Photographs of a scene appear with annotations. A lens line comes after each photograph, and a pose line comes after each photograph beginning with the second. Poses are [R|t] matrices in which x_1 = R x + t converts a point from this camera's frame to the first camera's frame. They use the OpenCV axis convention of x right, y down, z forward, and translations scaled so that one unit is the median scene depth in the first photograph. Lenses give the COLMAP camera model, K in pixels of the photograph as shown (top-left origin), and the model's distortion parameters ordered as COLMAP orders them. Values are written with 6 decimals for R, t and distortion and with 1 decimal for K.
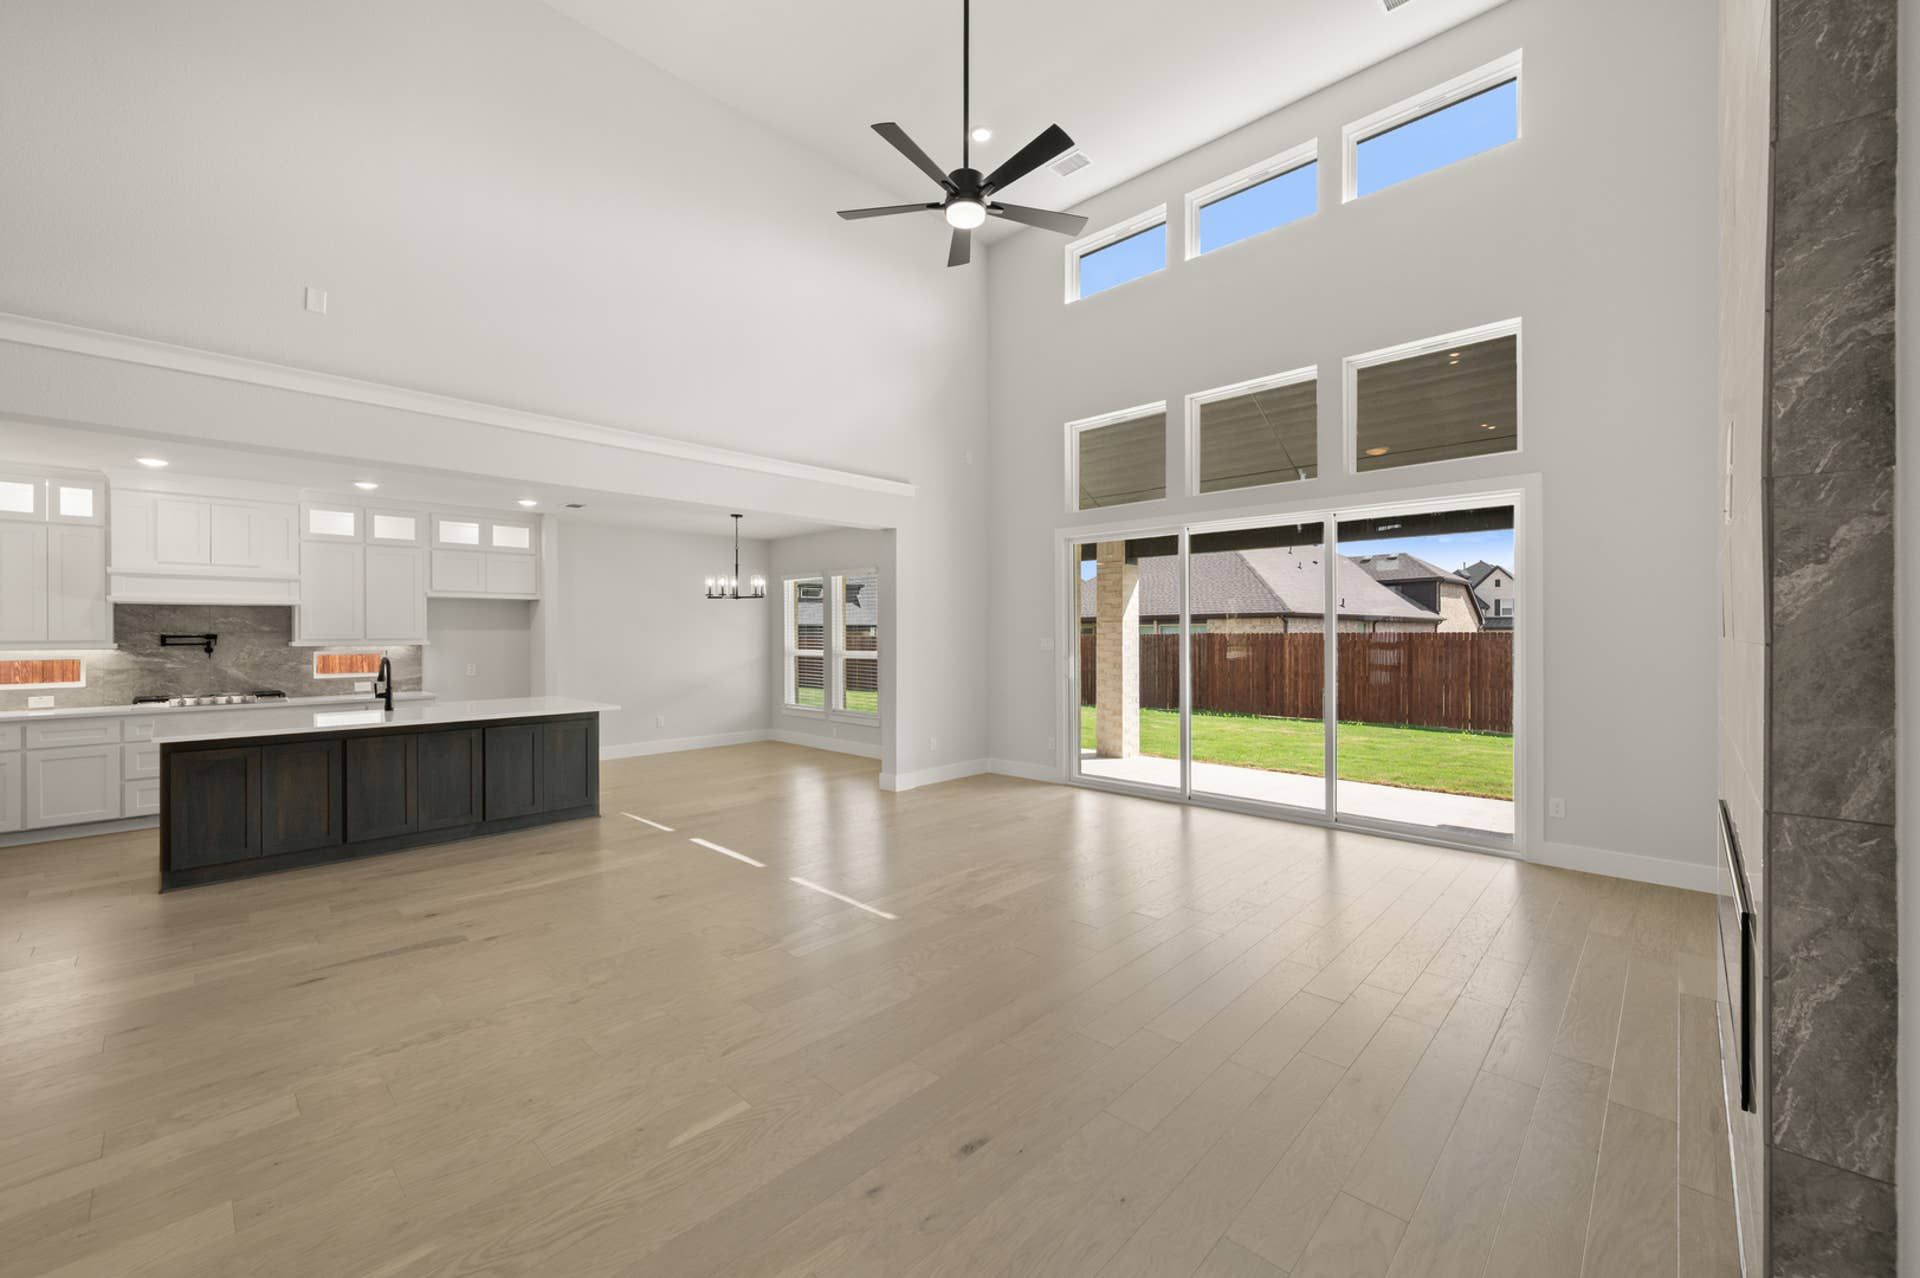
lens RADIAL K [[756.0, 0, 965.4], [0, 756.0, 632.0], [0, 0, 1]] dist [-0.000532, 0.000233]
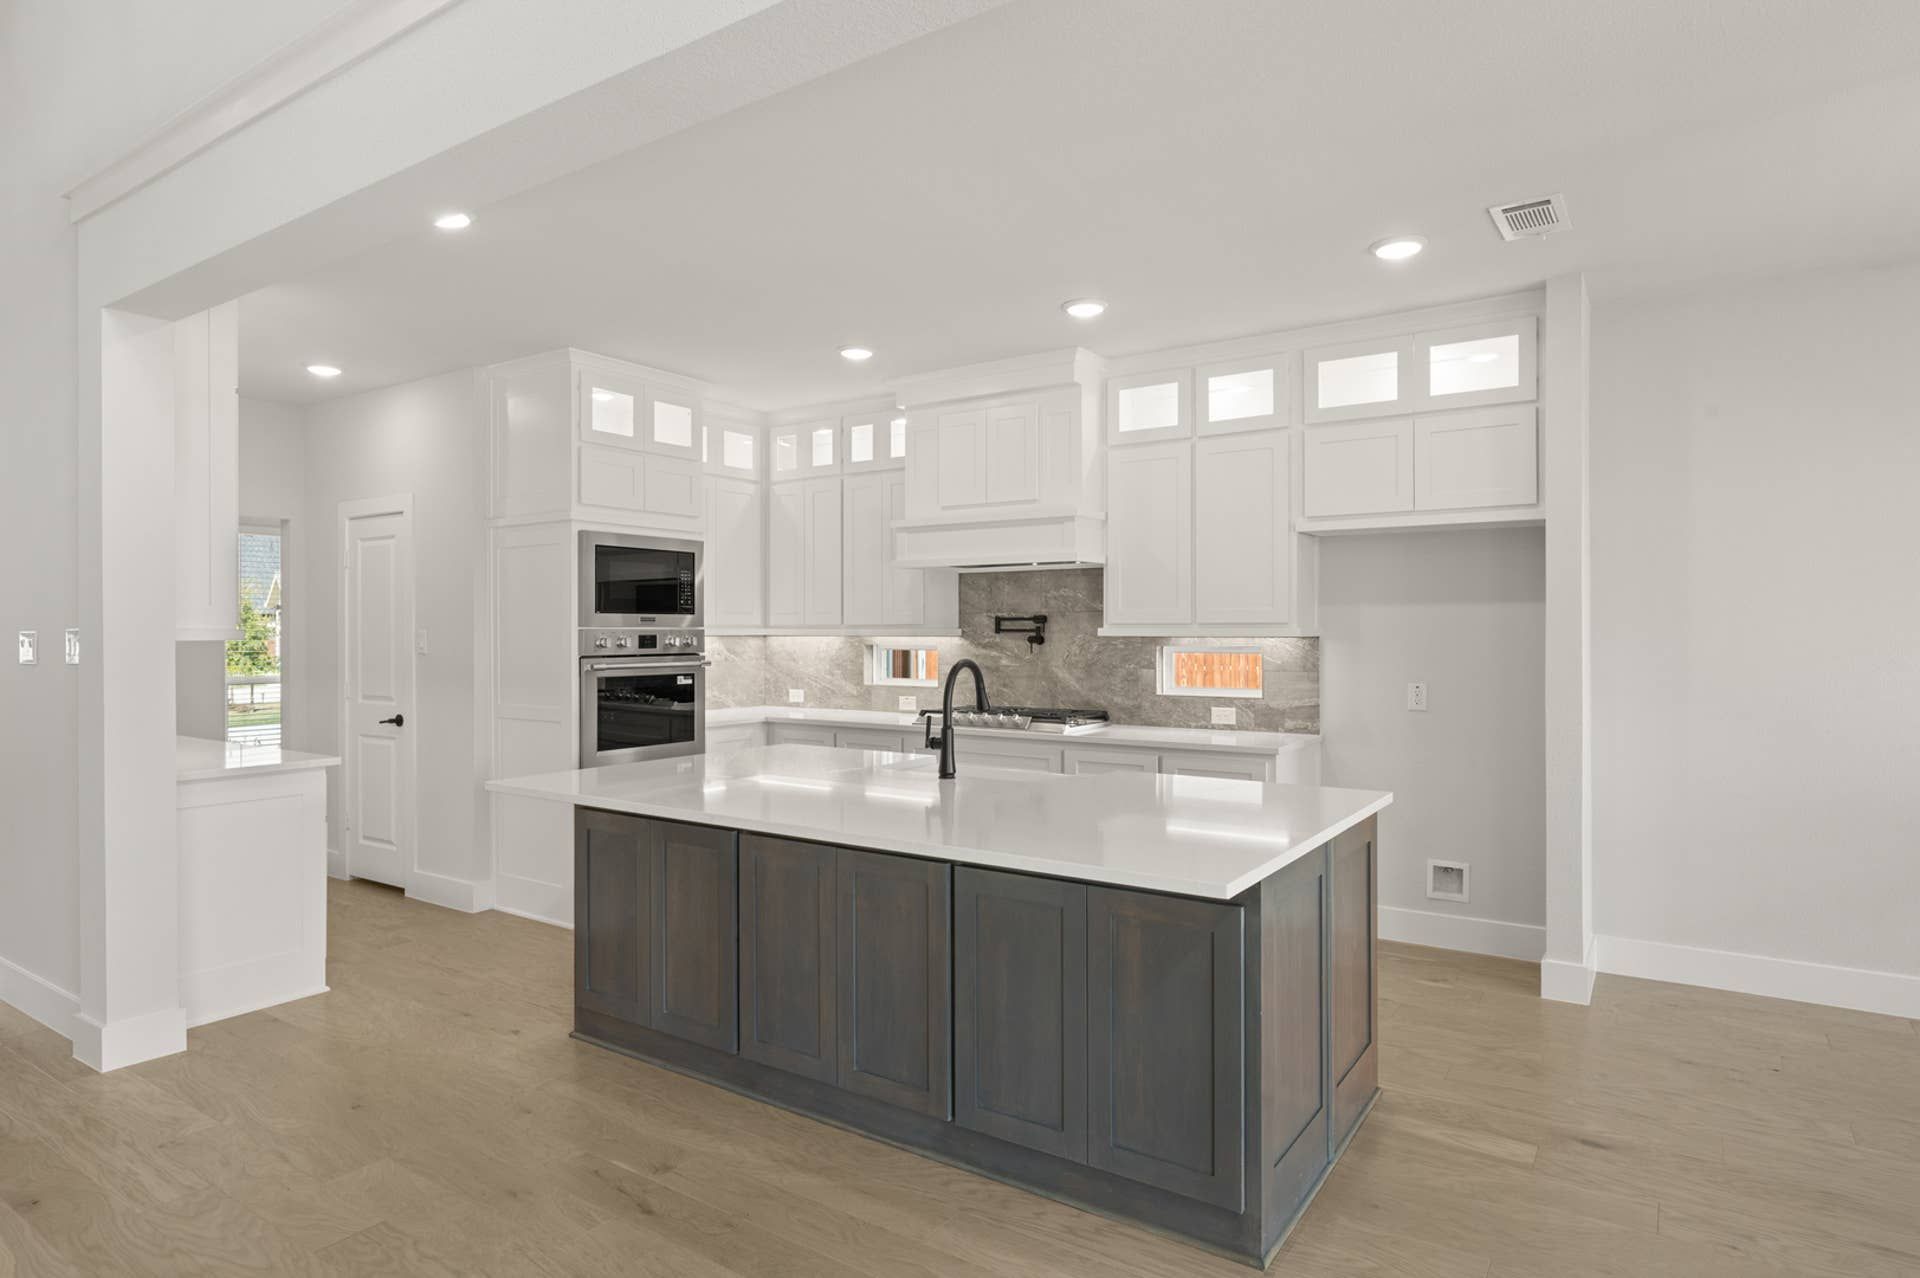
lens RADIAL K [[1062.3, 0, 958.6], [0, 1062.3, 637.0], [0, 0, 1]] dist [-0.000349, 0.000861]
pose [[0.155119, 0.010713, -0.987838, -0.120248], [0.001929, 0.999936, 0.011147, 0.011114], [0.987894, -0.003635, 0.155088, 0.807932]]
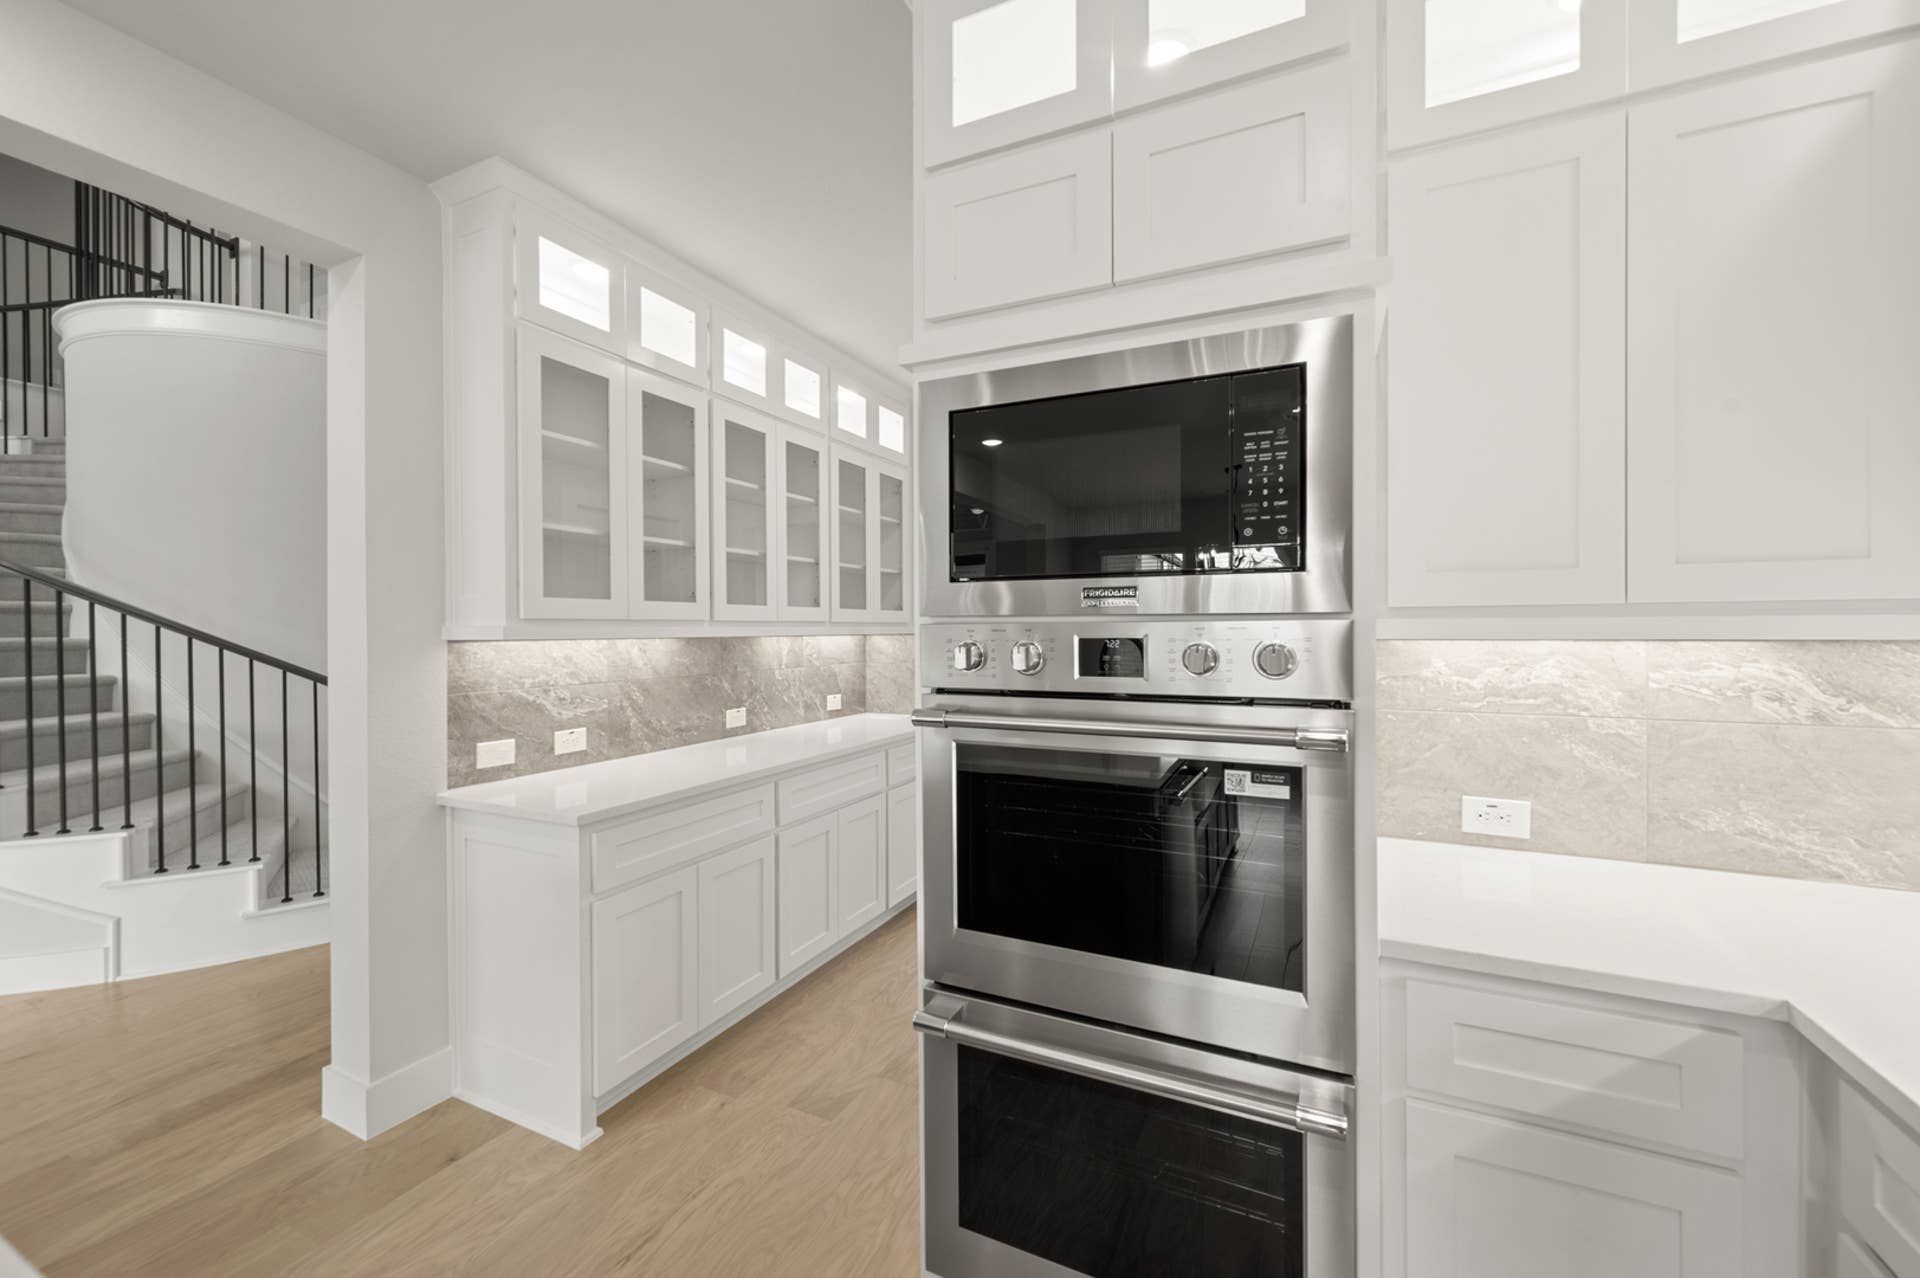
lens RADIAL K [[756.0, 0, 961.2], [0, 756.0, 626.7], [0, 0, 1]] dist [-0.000532, 0.000233]
pose [[-0.952959, 0.007569, -0.303003, -0.896858], [0.008308, 0.999965, -0.001152, 0.015351], [0.302984, -0.003615, -0.952989, 0.881747]]
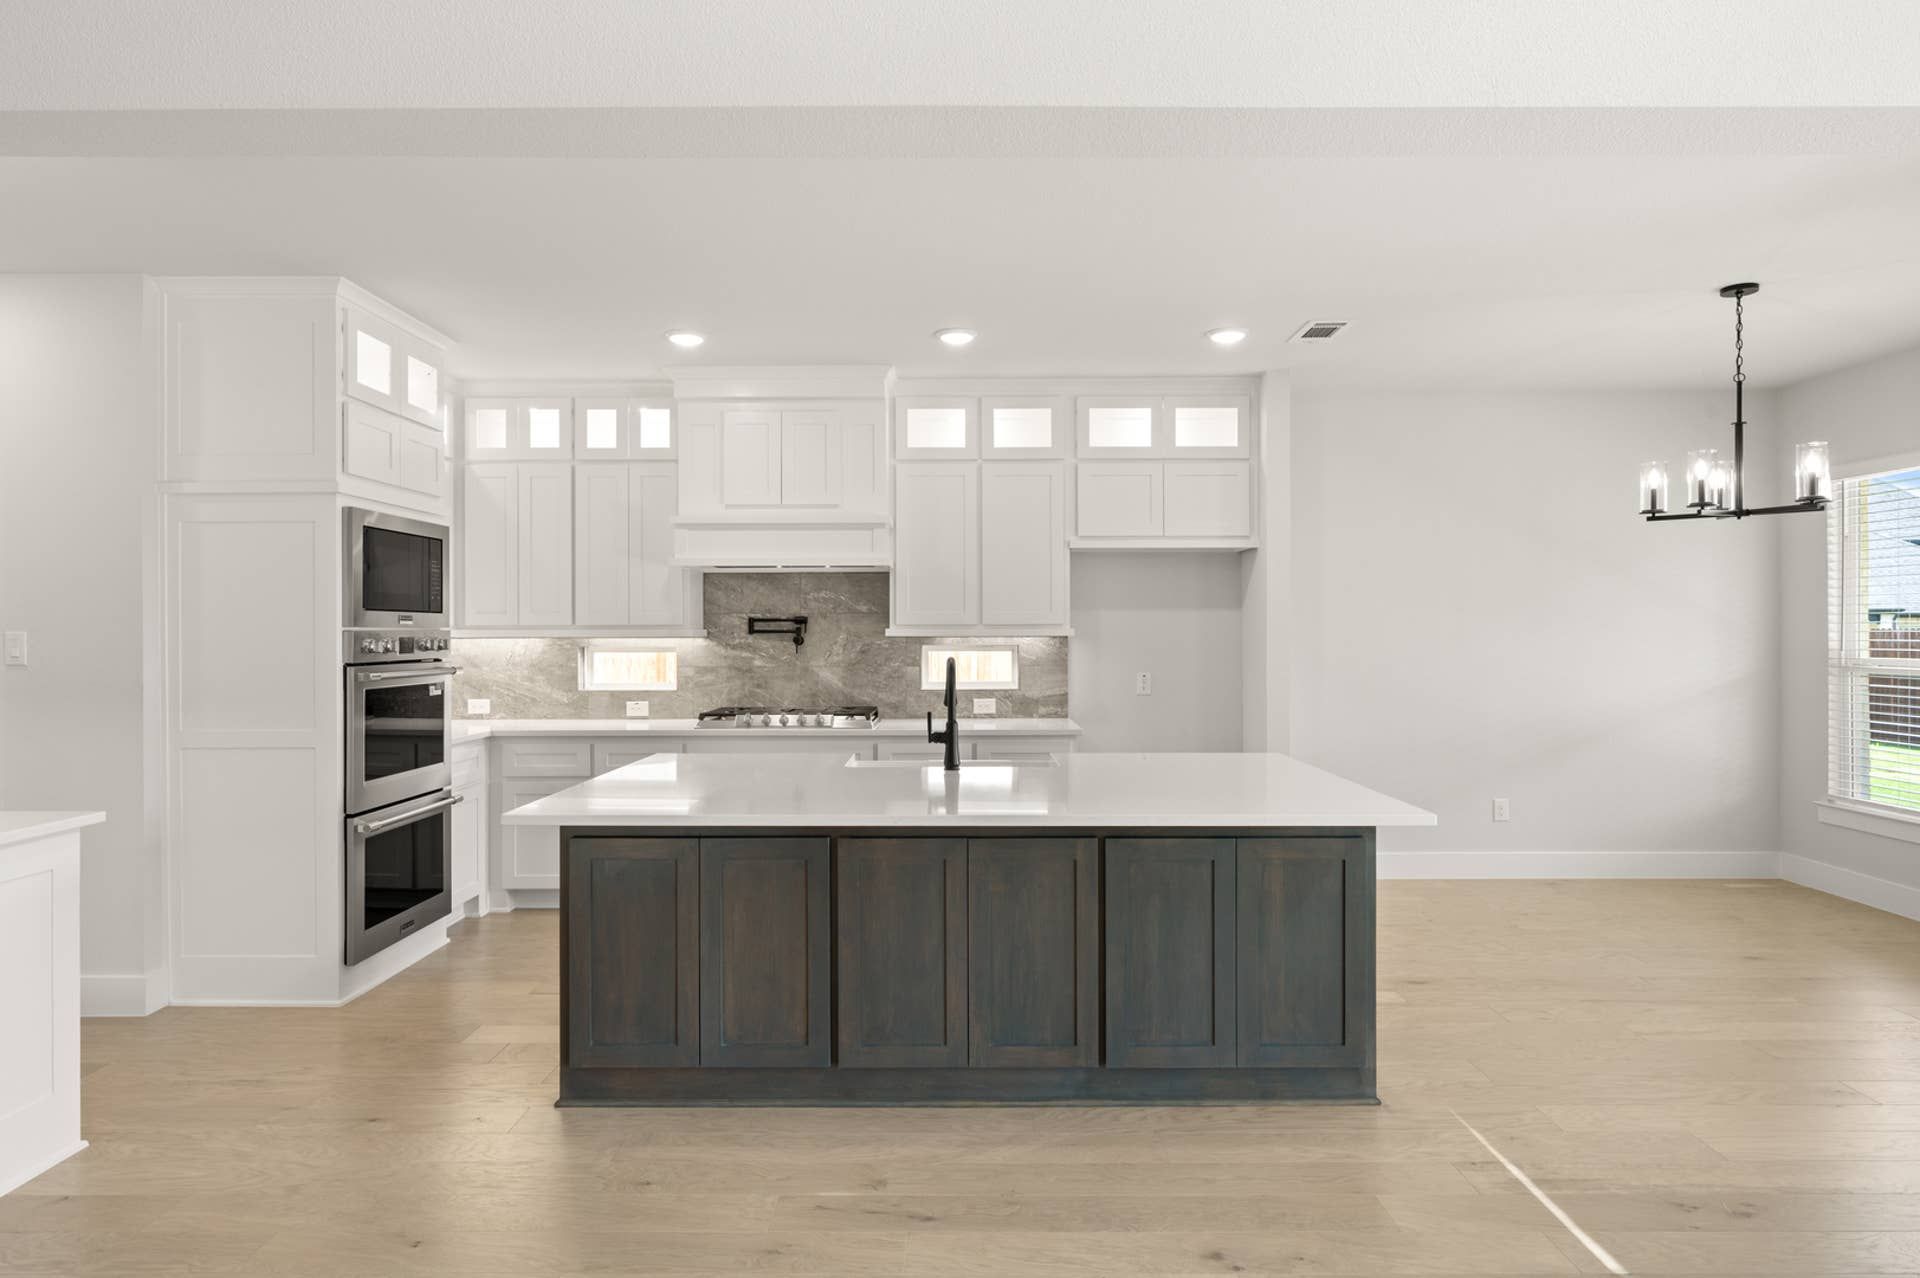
lens RADIAL K [[1062.3, 0, 956.7], [0, 1062.3, 623.9], [0, 0, 1]] dist [-0.000349, 0.000861]
pose [[0.679542, -0.000900, -0.733636, -0.235641], [0.000046, 0.999999, -0.001185, 0.010544], [0.733636, 0.000772, 0.679542, 0.483203]]
